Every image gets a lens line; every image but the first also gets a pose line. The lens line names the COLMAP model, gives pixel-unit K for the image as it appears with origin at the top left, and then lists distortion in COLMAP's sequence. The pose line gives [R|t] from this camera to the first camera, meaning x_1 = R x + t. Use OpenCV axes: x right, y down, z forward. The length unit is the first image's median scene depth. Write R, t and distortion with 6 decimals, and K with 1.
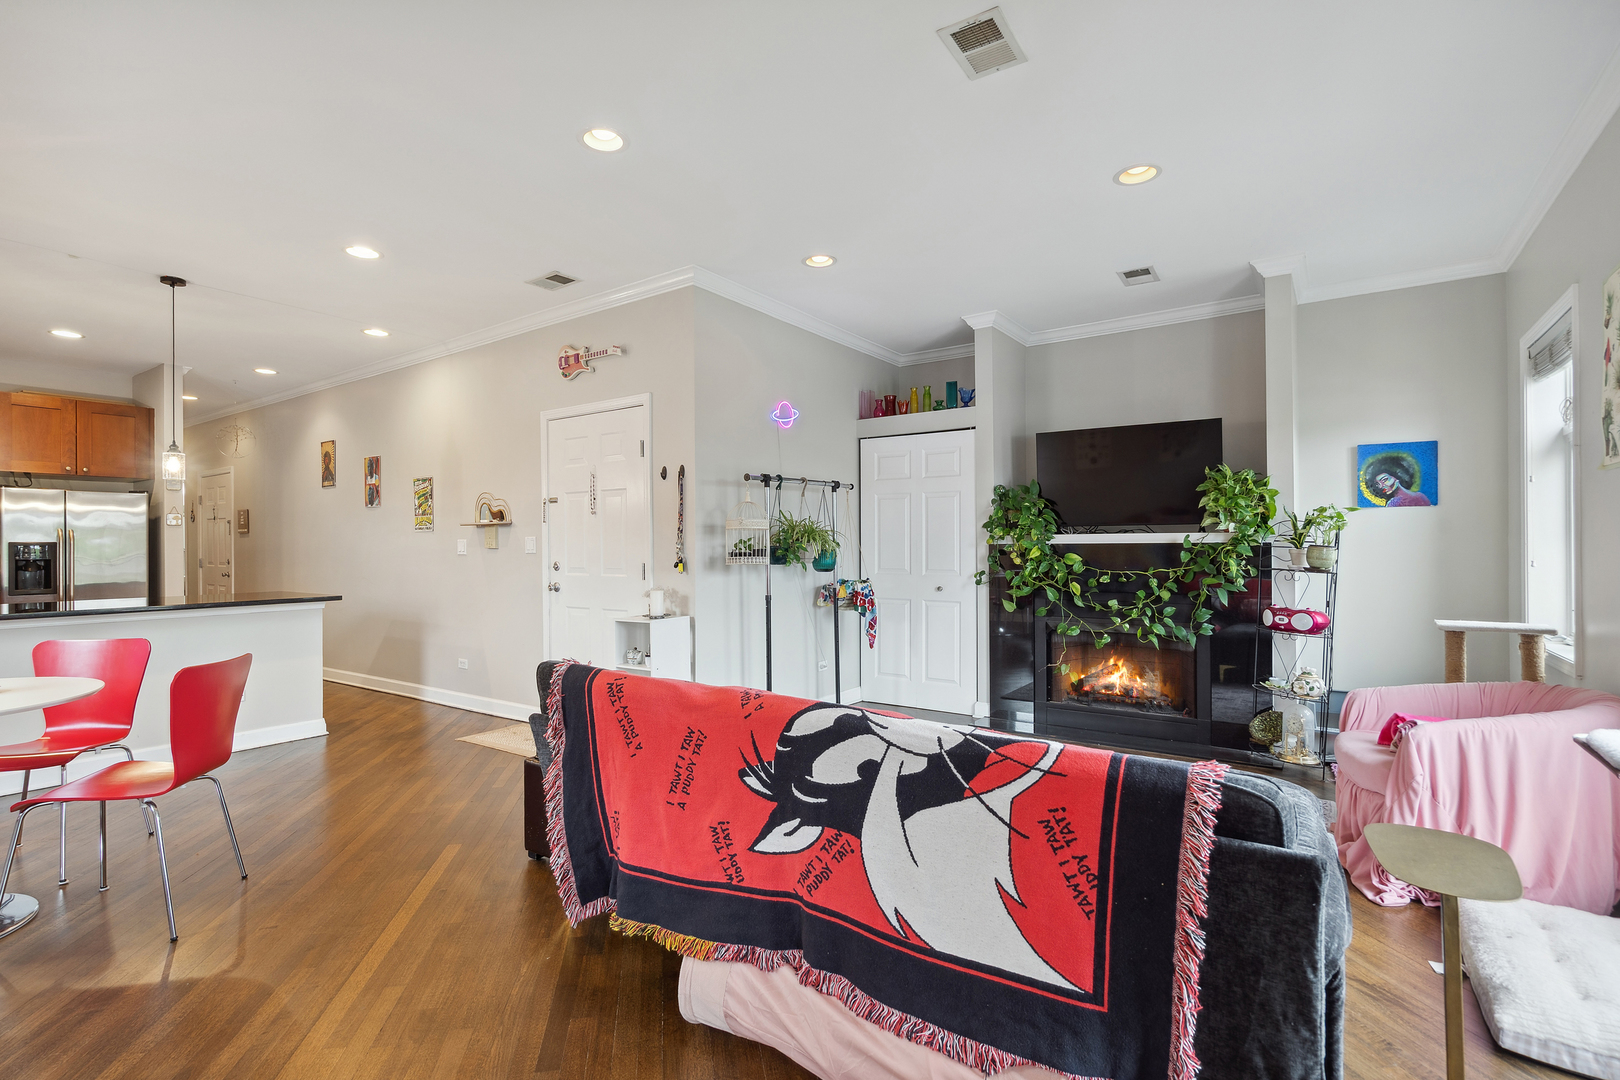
lens RADIAL K [[751.1, 0, 808.0], [0, 751.1, 543.9], [0, 0, 1]] dist [0.000243, -0.000003]
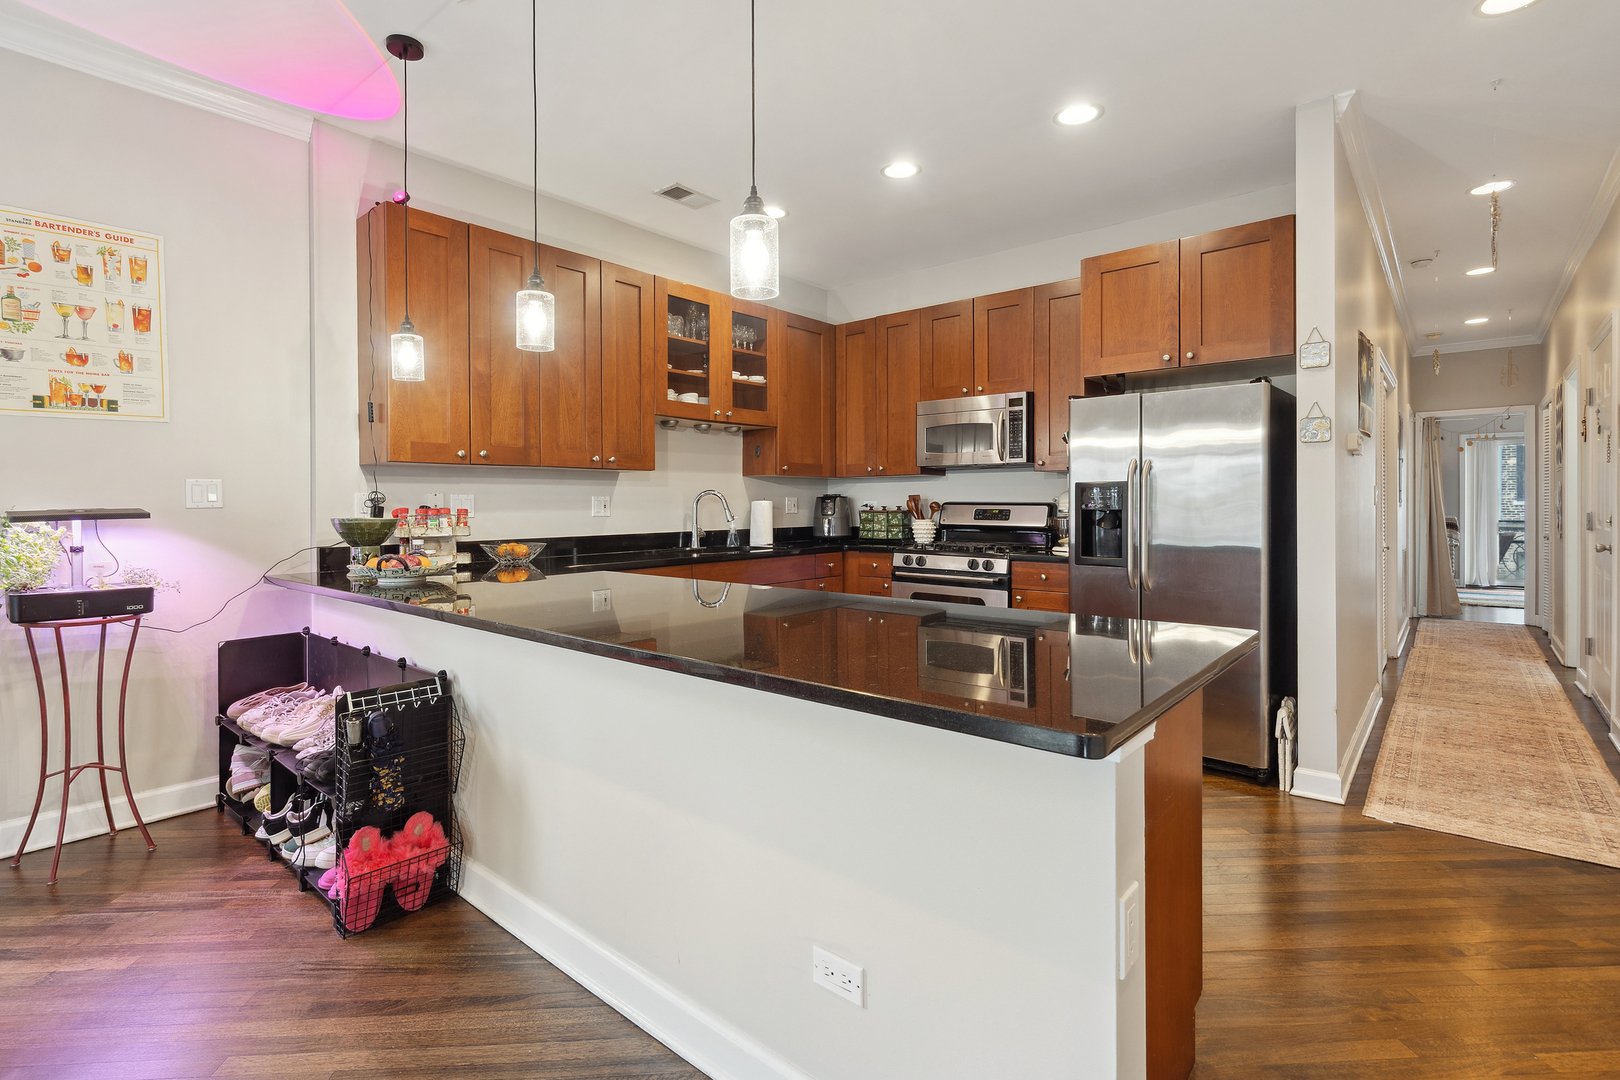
lens RADIAL K [[768.7, 0, 793.8], [0, 768.7, 507.3], [0, 0, 1]] dist [-0.001044, -0.000015]
pose [[-0.106544, 0.014292, -0.994205, -0.440549], [0.007817, 0.999878, 0.013536, 0.010104], [0.994277, -0.006329, -0.106643, 0.983028]]
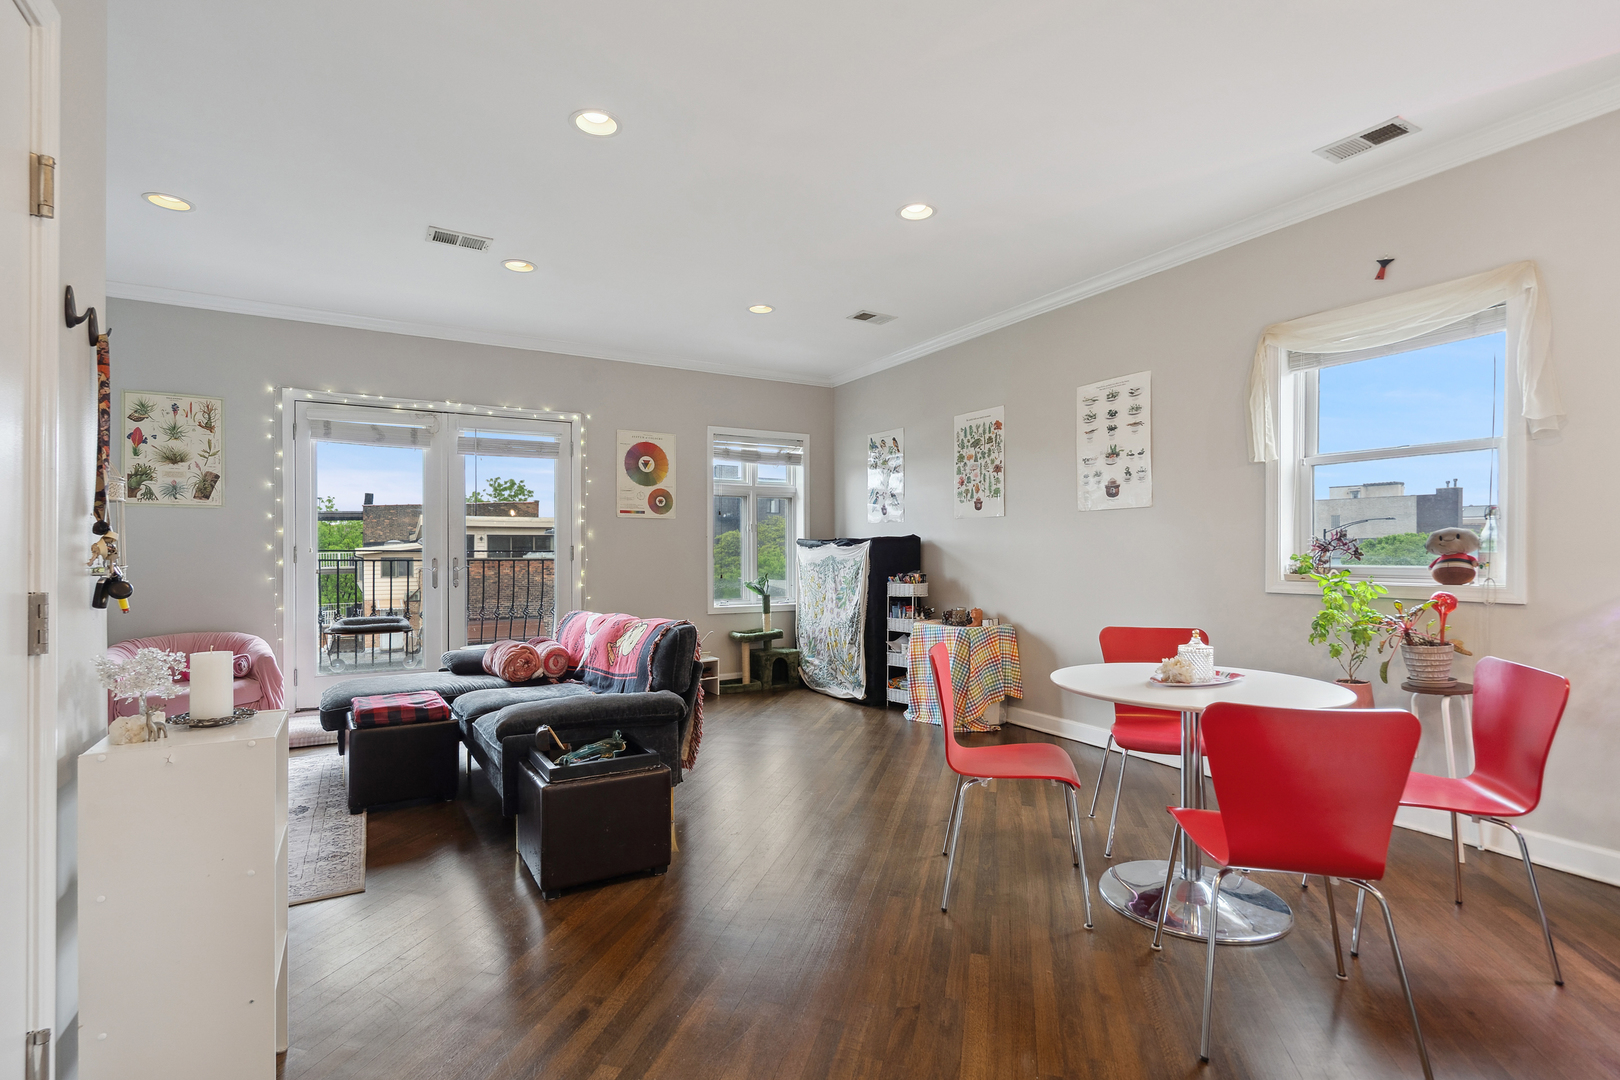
lens RADIAL K [[758.2, 0, 810.8], [0, 758.2, 550.8], [0, 0, 1]] dist [-0.001041, 0.000045]
pose [[-0.905708, 0.009360, 0.423798, -0.576941], [0.007732, 0.999955, -0.005560, 0.011388], [-0.423831, -0.001759, -0.905740, 1.099244]]
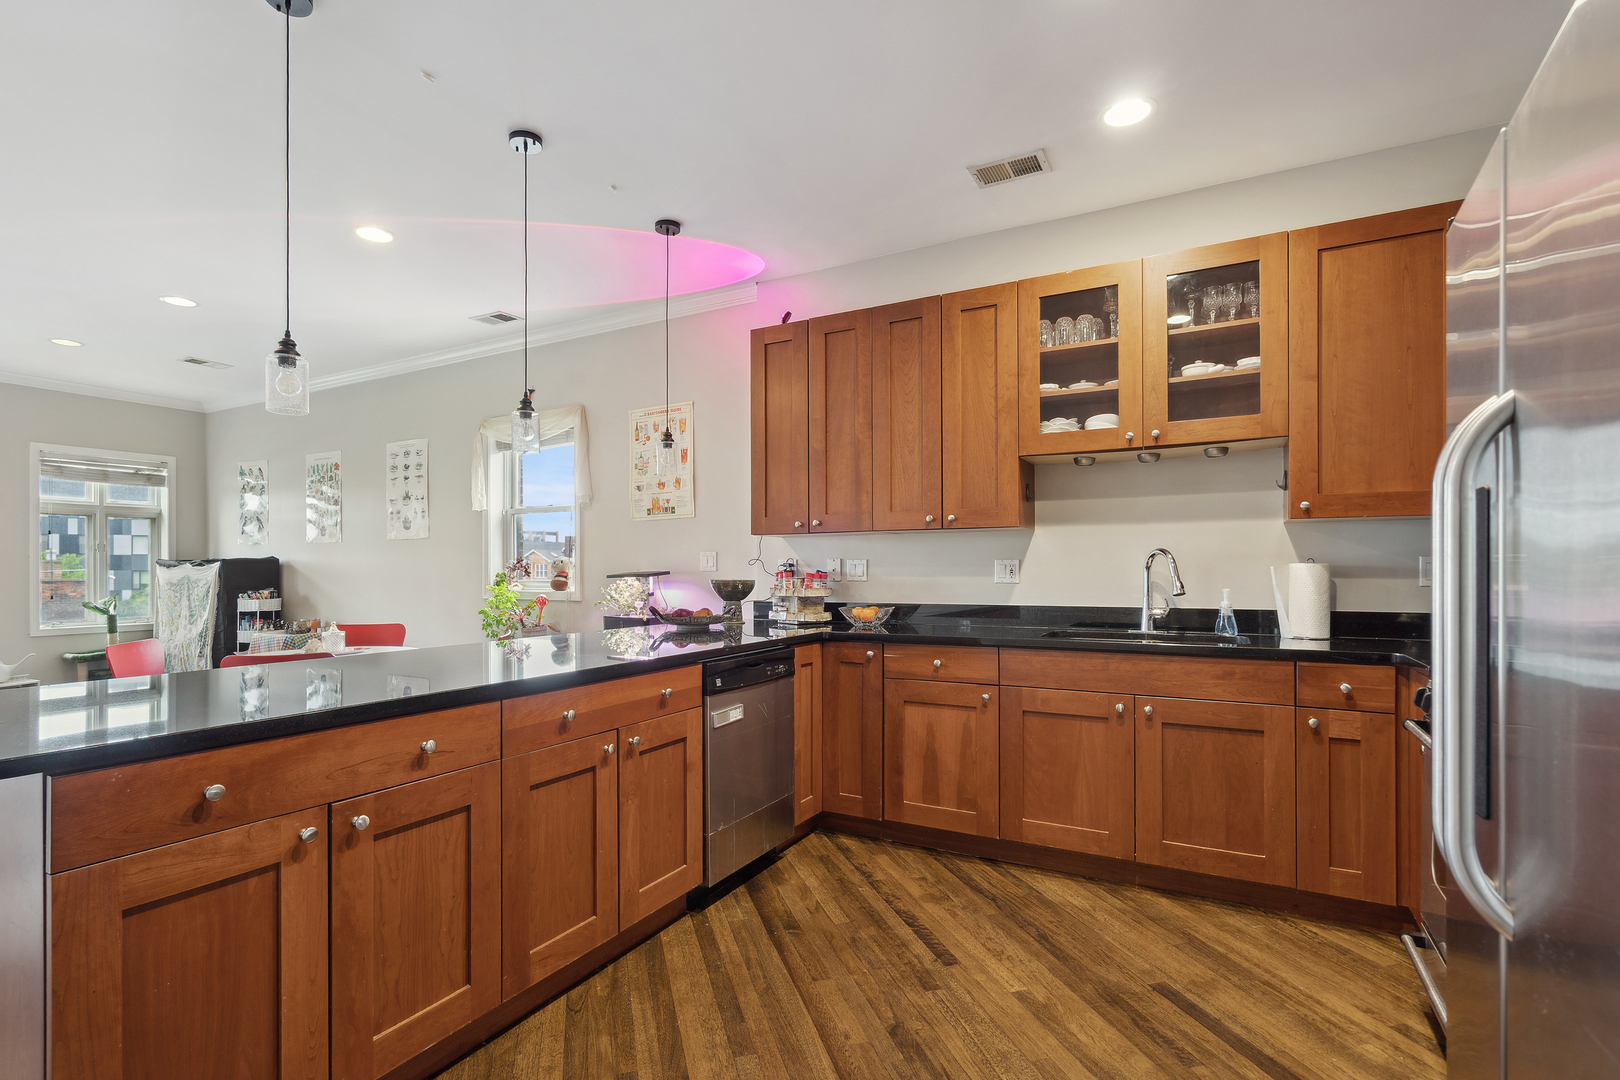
lens RADIAL K [[765.3, 0, 806.4], [0, 765.3, 567.5], [0, 0, 1]] dist [-0.001891, -0.000002]
pose [[-0.994410, 0.011294, -0.104983, -1.040901], [0.011673, 0.999927, -0.003002, 0.015790], [0.104942, -0.004210, -0.994469, 1.409813]]
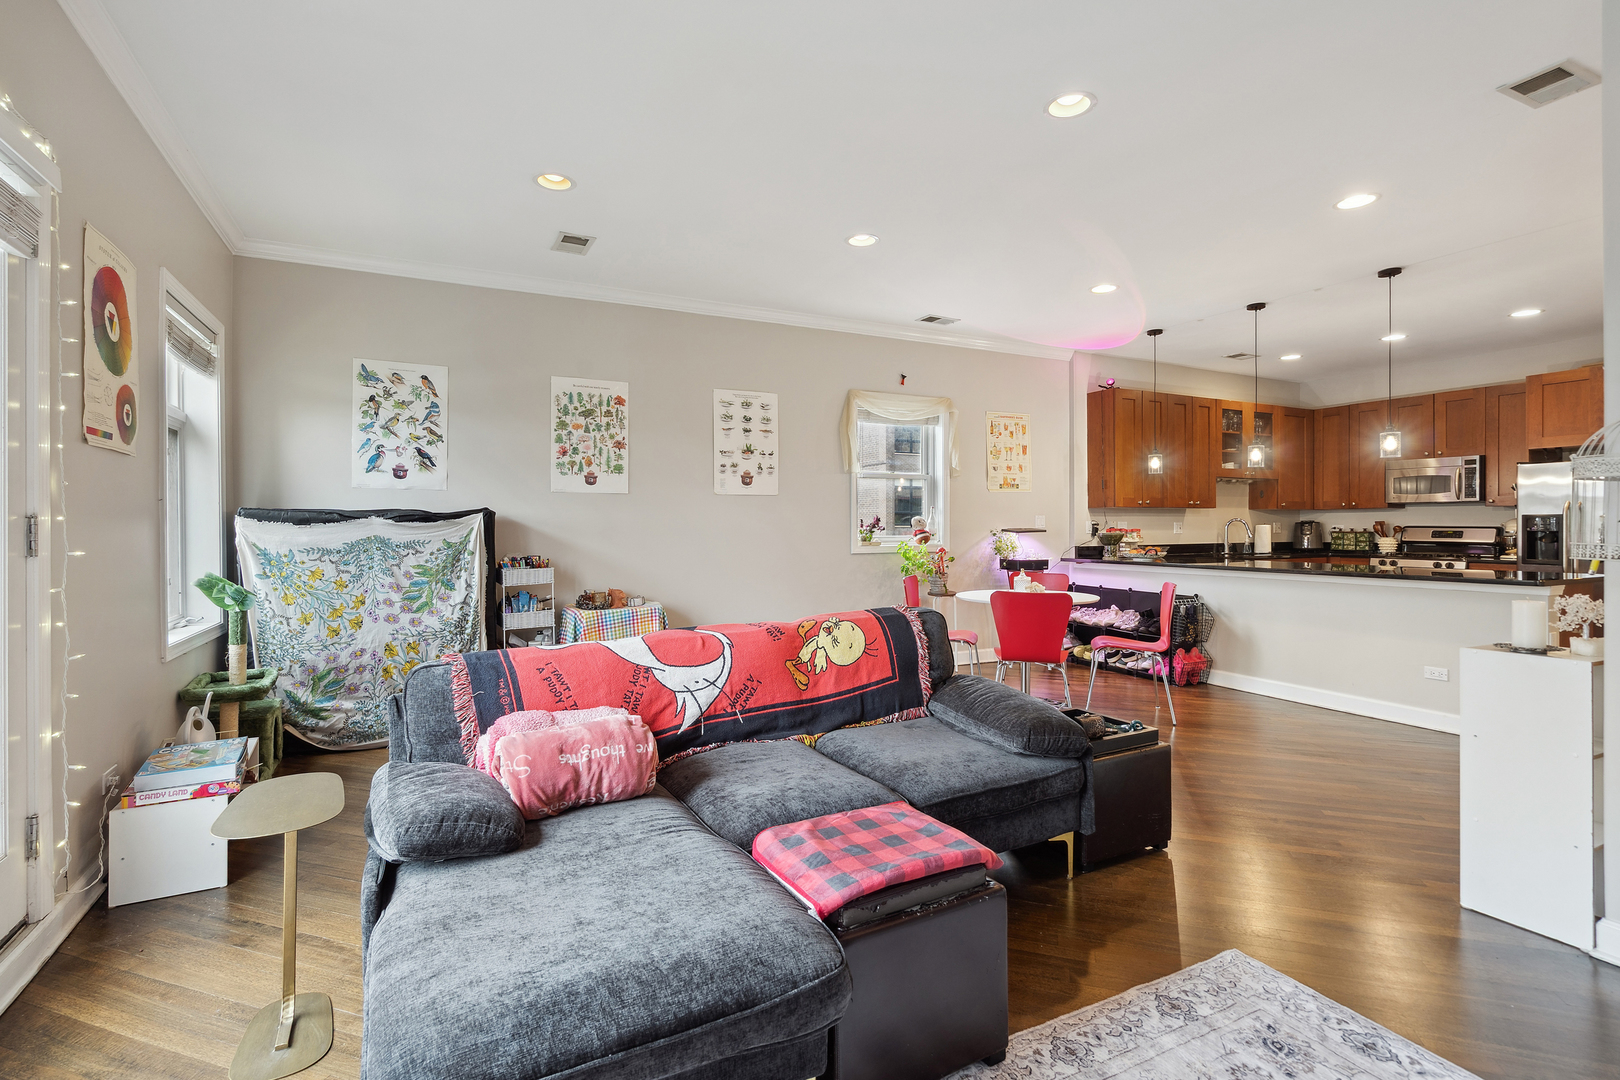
lens RADIAL K [[747.6, 0, 793.7], [0, 747.6, 528.0], [0, 0, 1]] dist [-0.003408, -0.000332]
pose [[-0.489316, 0.011166, -0.872035, 0.469817], [0.007931, 0.999934, 0.008353, -0.000019], [0.872070, -0.002829, -0.489372, 0.721774]]
